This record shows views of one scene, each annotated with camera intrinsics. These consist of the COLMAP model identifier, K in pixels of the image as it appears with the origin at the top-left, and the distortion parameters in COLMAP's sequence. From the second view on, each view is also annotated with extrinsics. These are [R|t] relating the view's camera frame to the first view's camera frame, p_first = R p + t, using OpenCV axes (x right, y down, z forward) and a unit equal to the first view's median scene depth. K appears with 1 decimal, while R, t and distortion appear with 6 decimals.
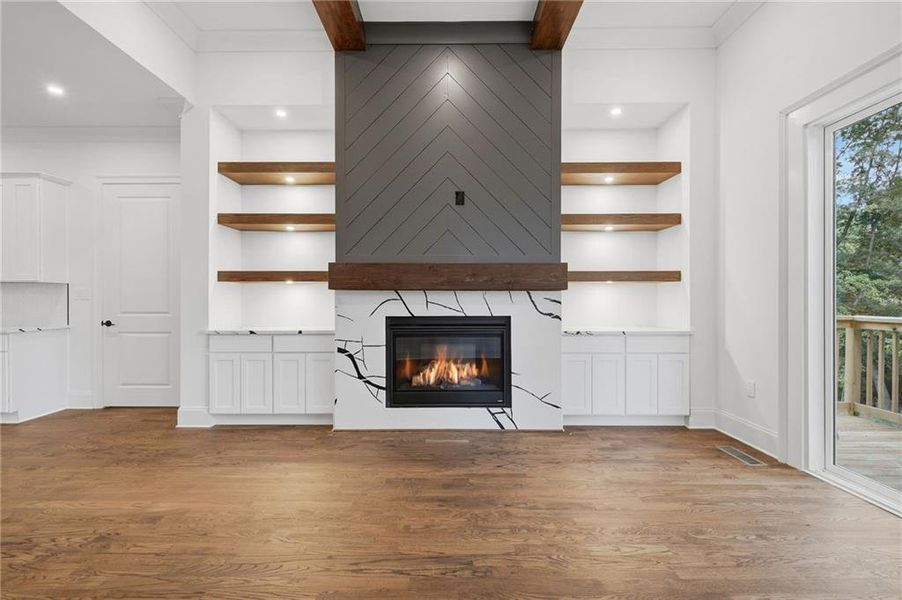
lens RADIAL K [[420.9, 0, 448.6], [0, 420.9, 301.4], [0, 0, 1]] dist [0.005917, -0.001267]
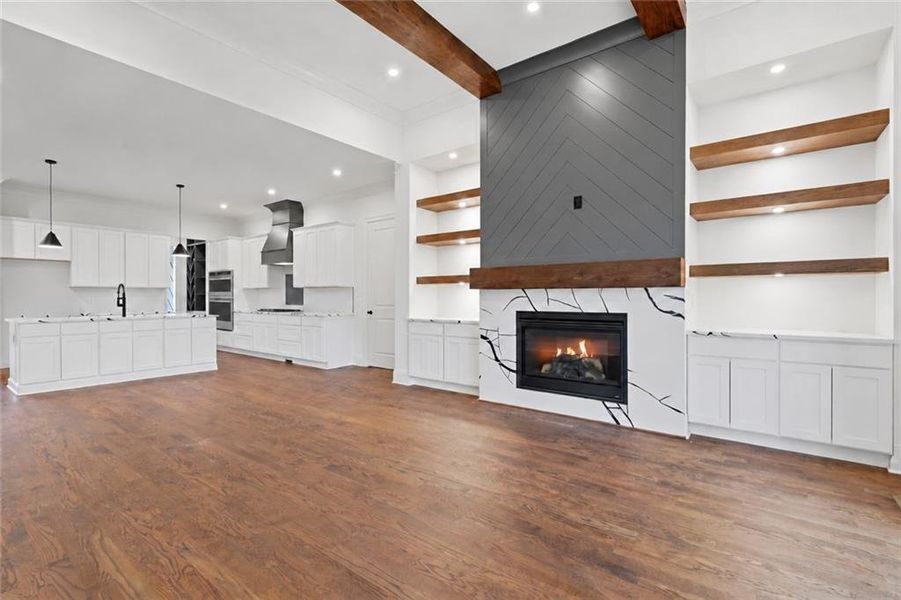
lens RADIAL K [[420.4, 0, 446.0], [0, 420.4, 301.0], [0, 0, 1]] dist [0.005917, -0.001267]
pose [[0.789160, 0.005219, -0.614166, 0.421653], [-0.004038, 0.999986, 0.003310, 0.004527], [0.614175, -0.000132, 0.789170, -0.055479]]
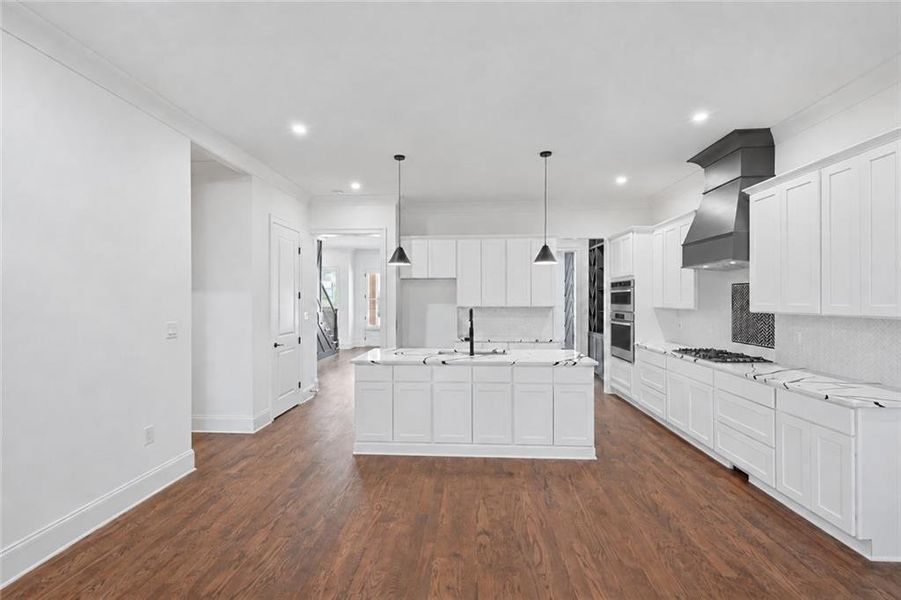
lens RADIAL K [[420.4, 0, 445.9], [0, 420.4, 300.5], [0, 0, 1]] dist [0.005917, -0.001267]
pose [[-0.049850, 0.002085, -0.998755, -0.428300], [-0.003617, 0.999991, 0.002268, -0.077970], [0.998750, 0.003725, -0.049842, 0.459112]]
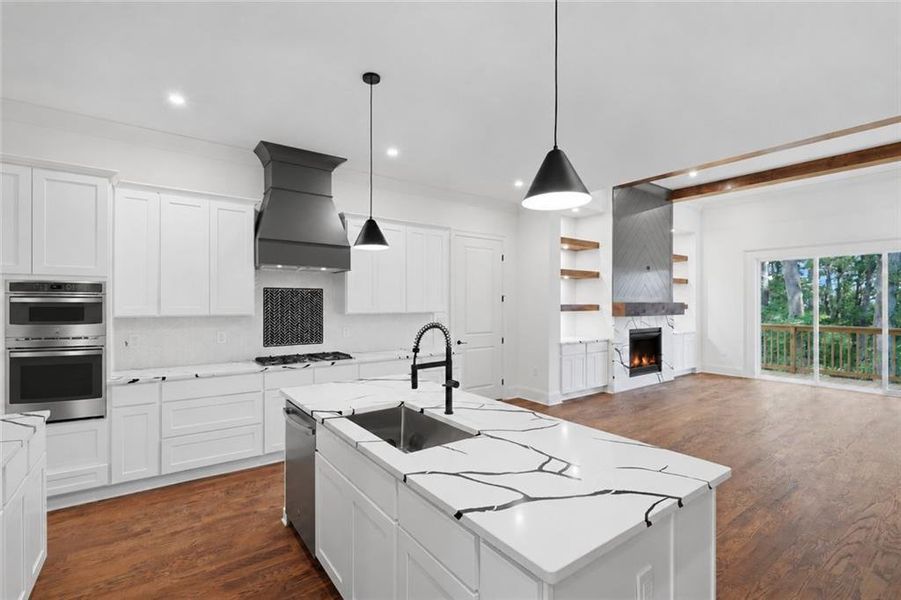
lens RADIAL K [[410.0, 0, 452.8], [0, 410.0, 304.7], [0, 0, 1]] dist [0.000285, -0.000977]
pose [[0.799156, 0.000160, 0.601124, -1.879061], [0.004868, 0.999965, -0.006737, -0.067162], [-0.601104, 0.008311, 0.799128, 0.002823]]
